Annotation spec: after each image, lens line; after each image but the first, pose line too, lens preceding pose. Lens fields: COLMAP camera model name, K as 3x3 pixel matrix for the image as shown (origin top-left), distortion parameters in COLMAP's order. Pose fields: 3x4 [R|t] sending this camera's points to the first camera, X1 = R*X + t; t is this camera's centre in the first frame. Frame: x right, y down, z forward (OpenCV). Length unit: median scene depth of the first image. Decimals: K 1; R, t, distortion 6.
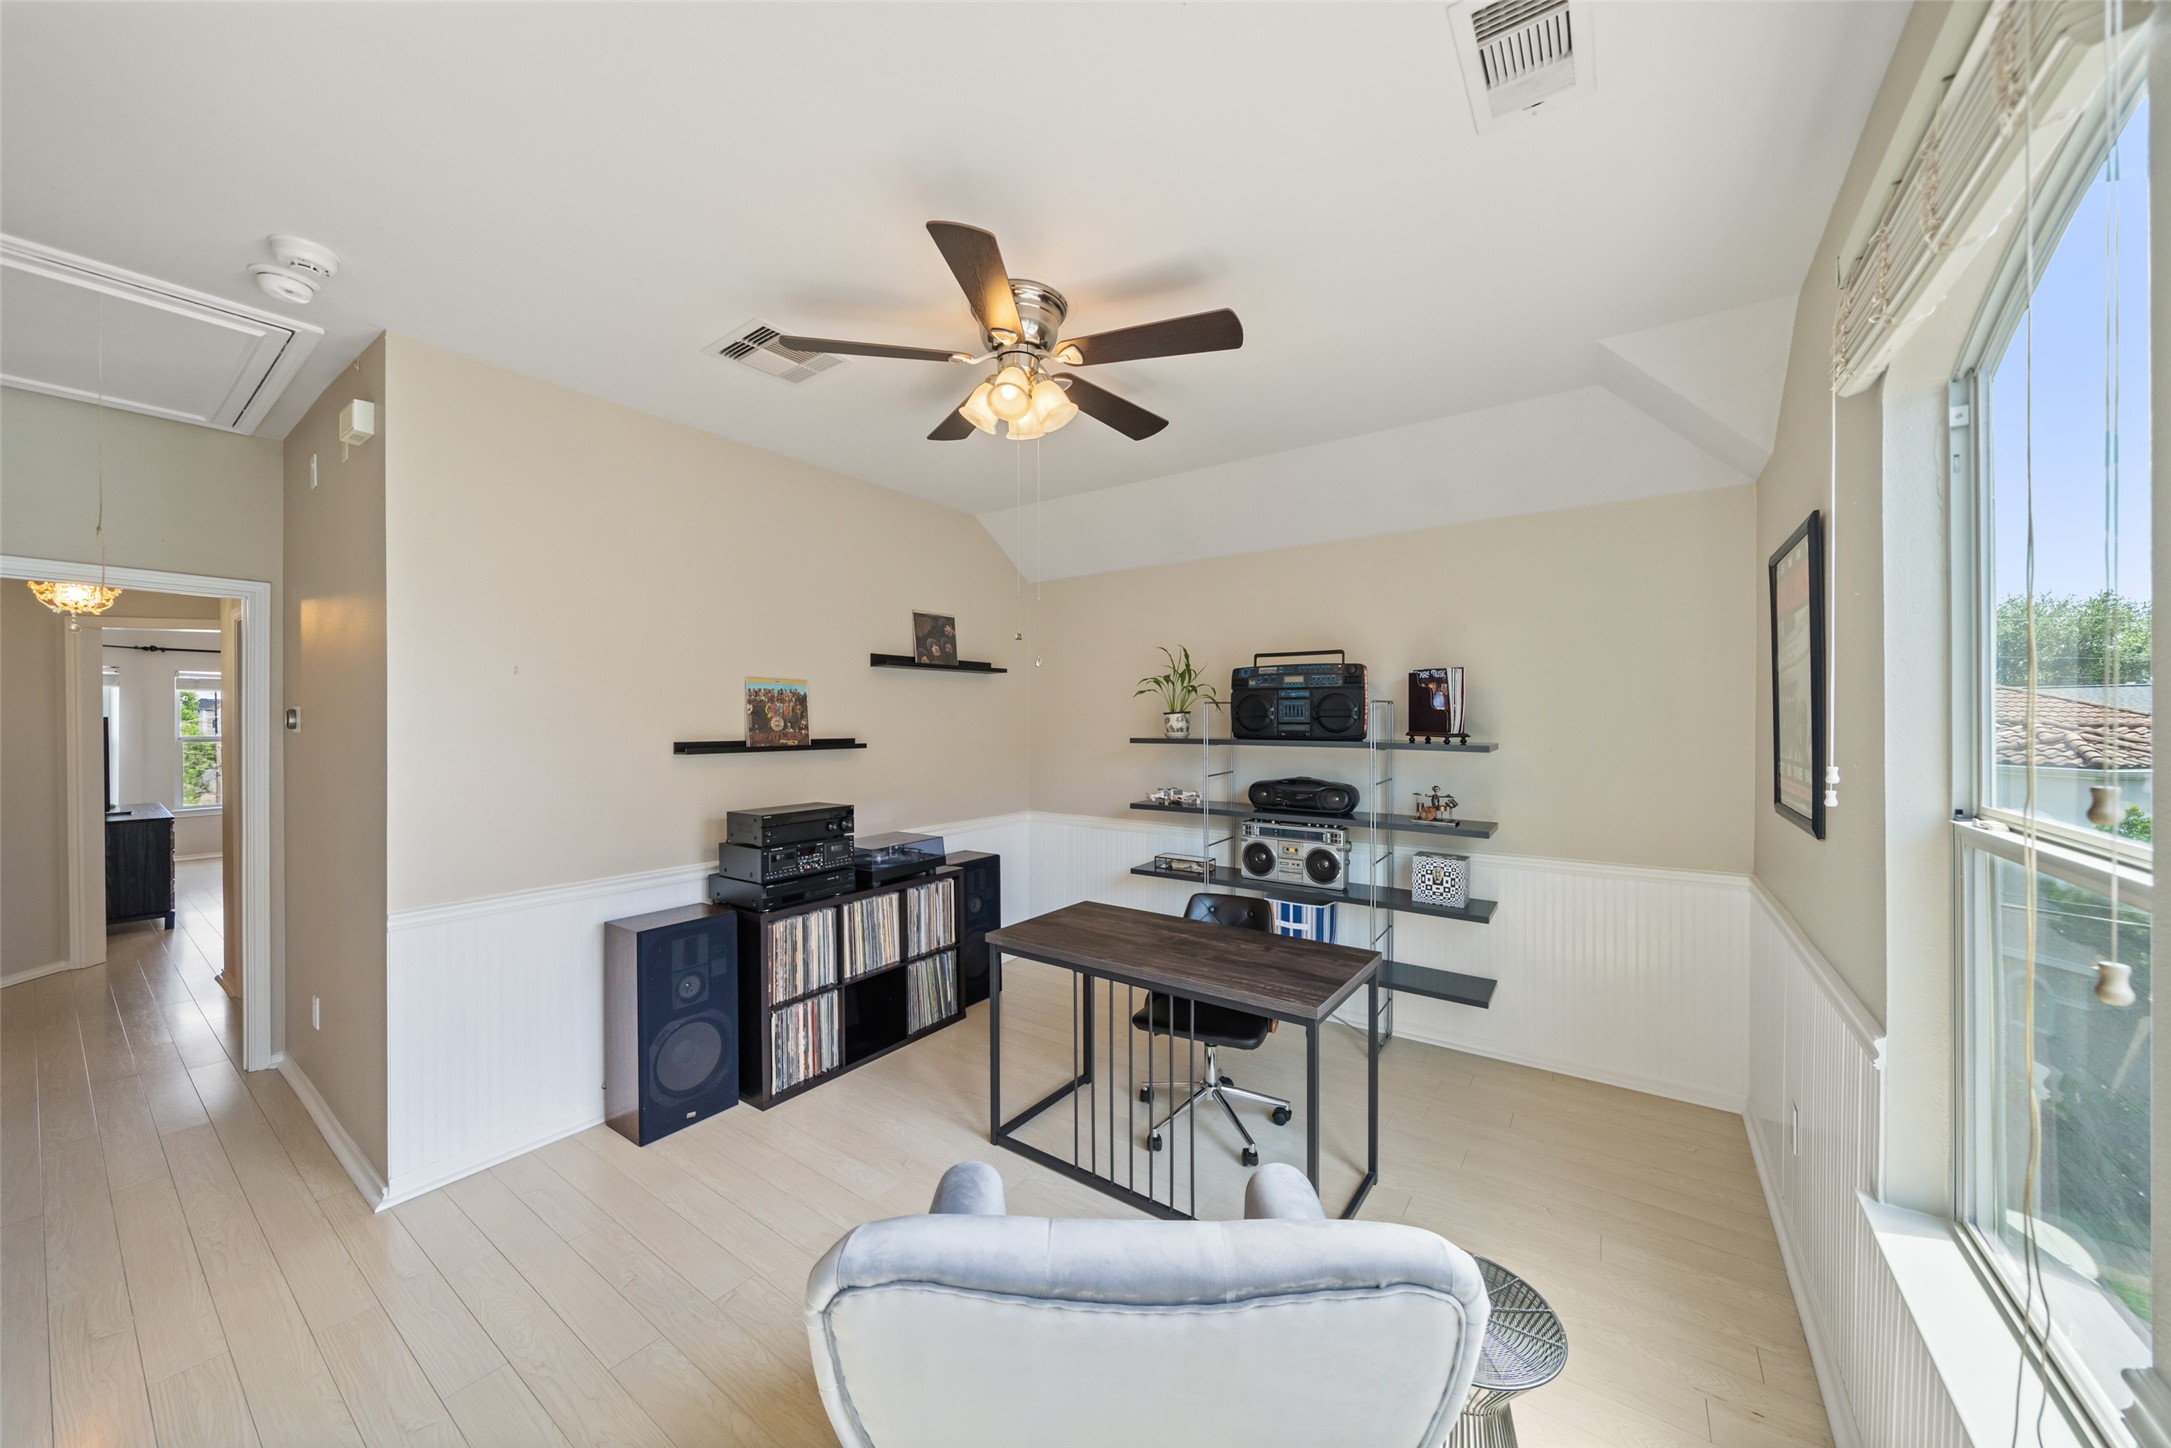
lens RADIAL K [[771.4, 0, 1089.3], [0, 771.4, 718.5], [0, 0, 1]] dist [-0.005599, 0.000043]
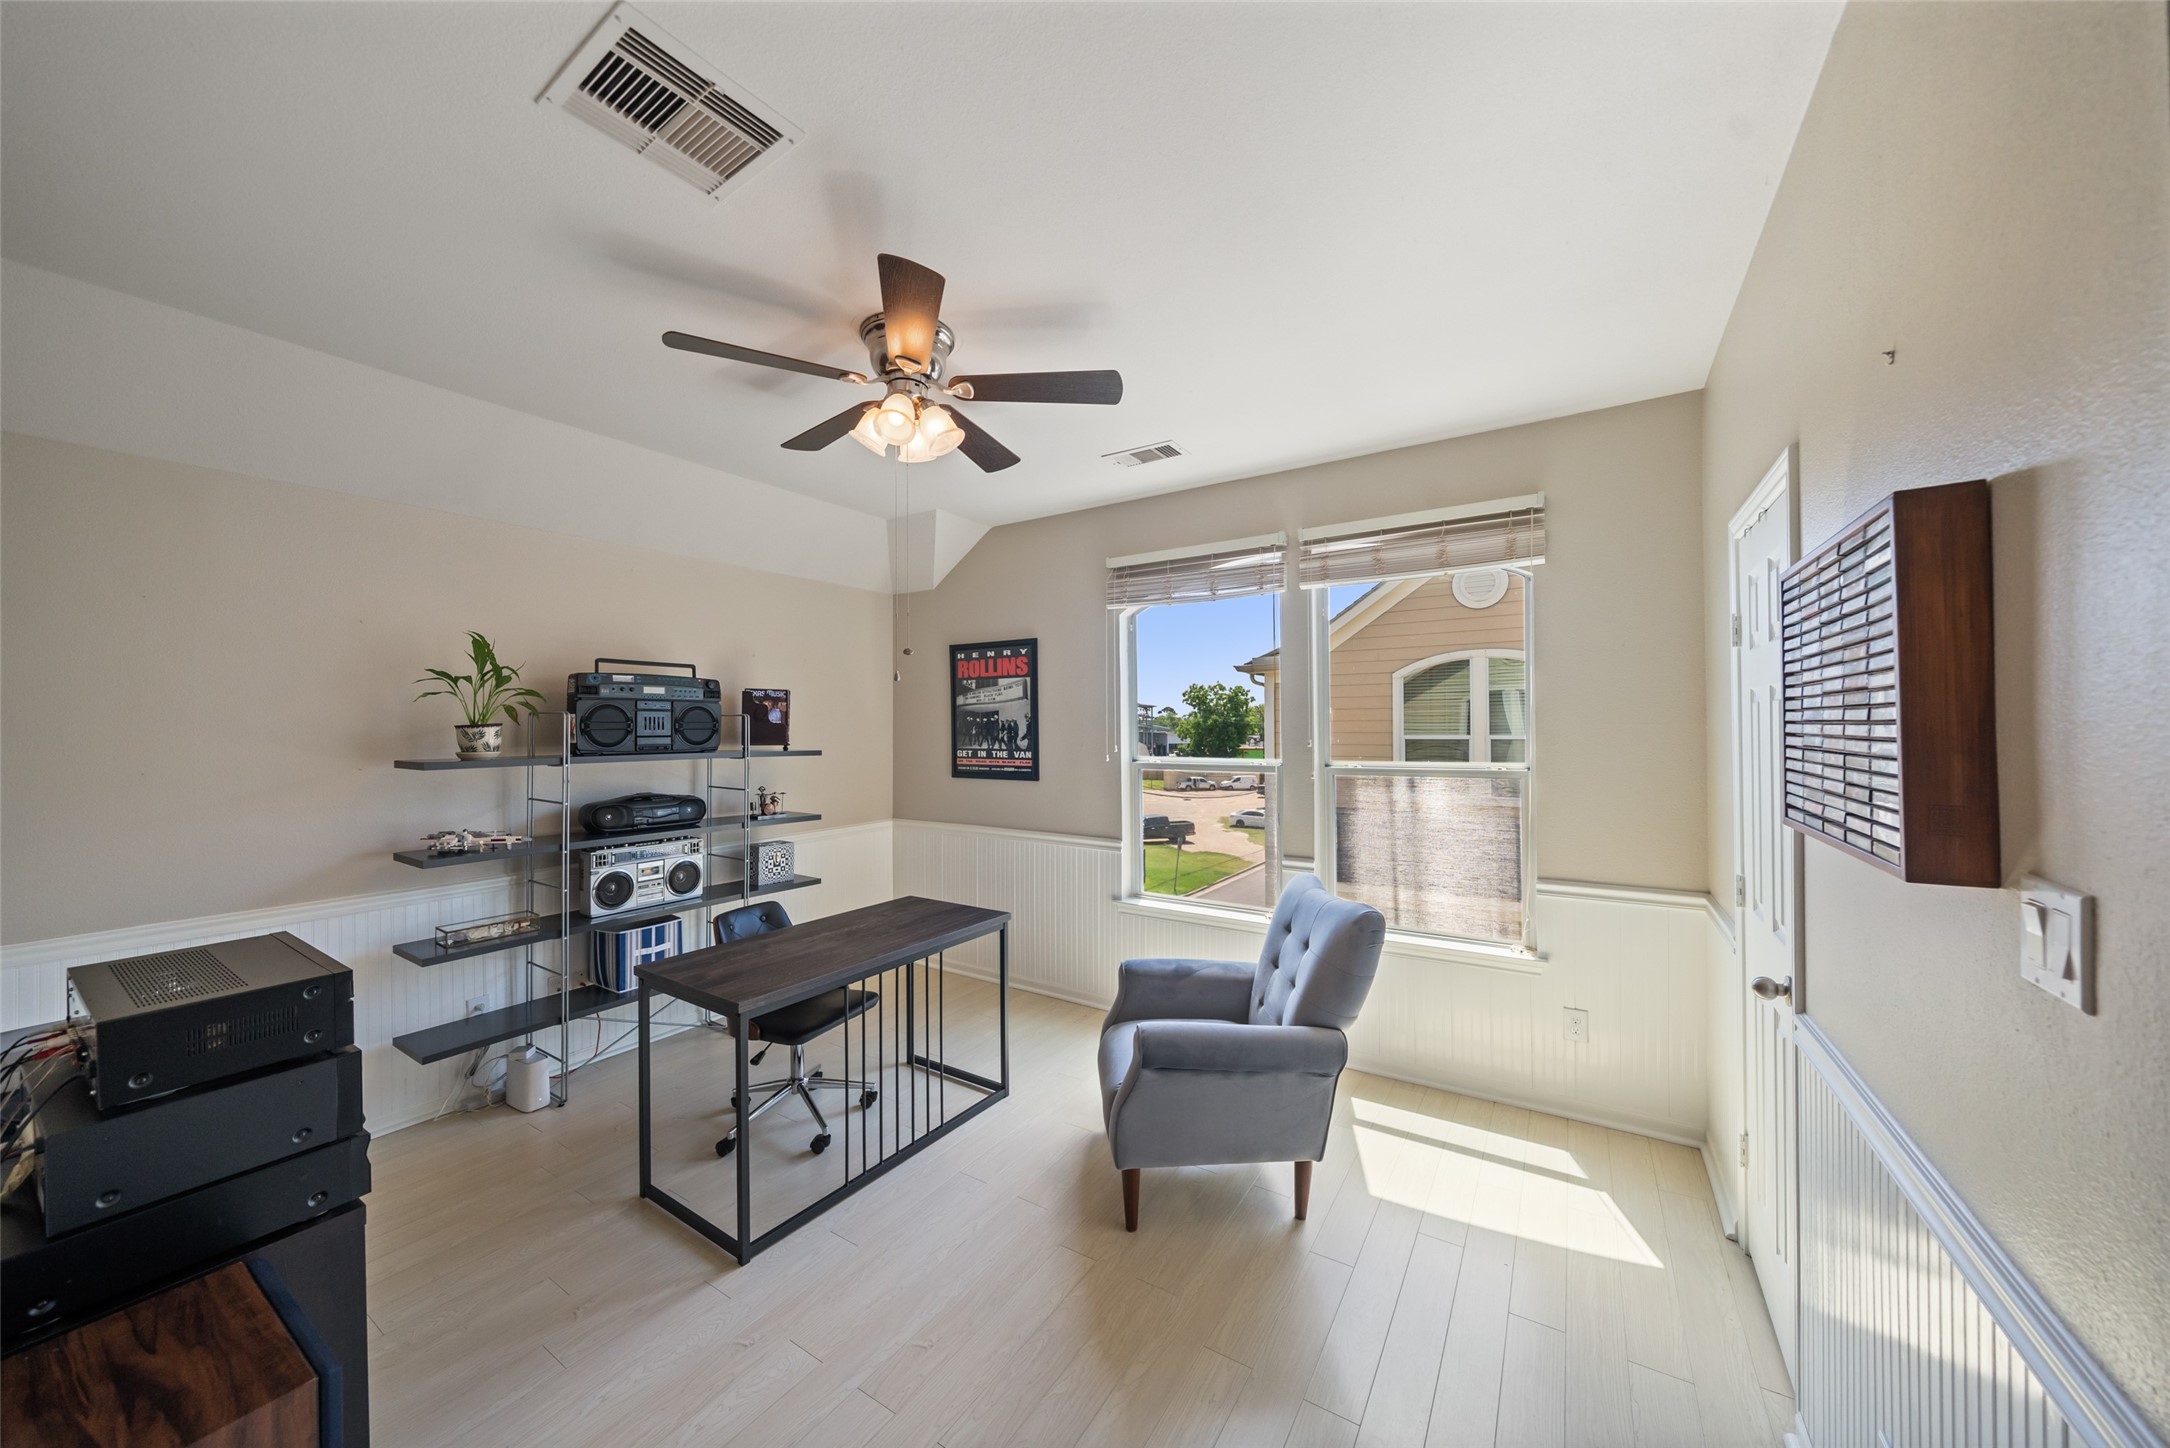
lens RADIAL K [[771.1, 0, 1094.3], [0, 771.1, 721.8], [0, 0, 1]] dist [-0.005599, 0.000043]
pose [[-0.061914, 0.007544, 0.998053, -0.729212], [0.005760, 0.999957, -0.007201, -0.001676], [-0.998065, 0.005303, -0.061955, 0.524251]]
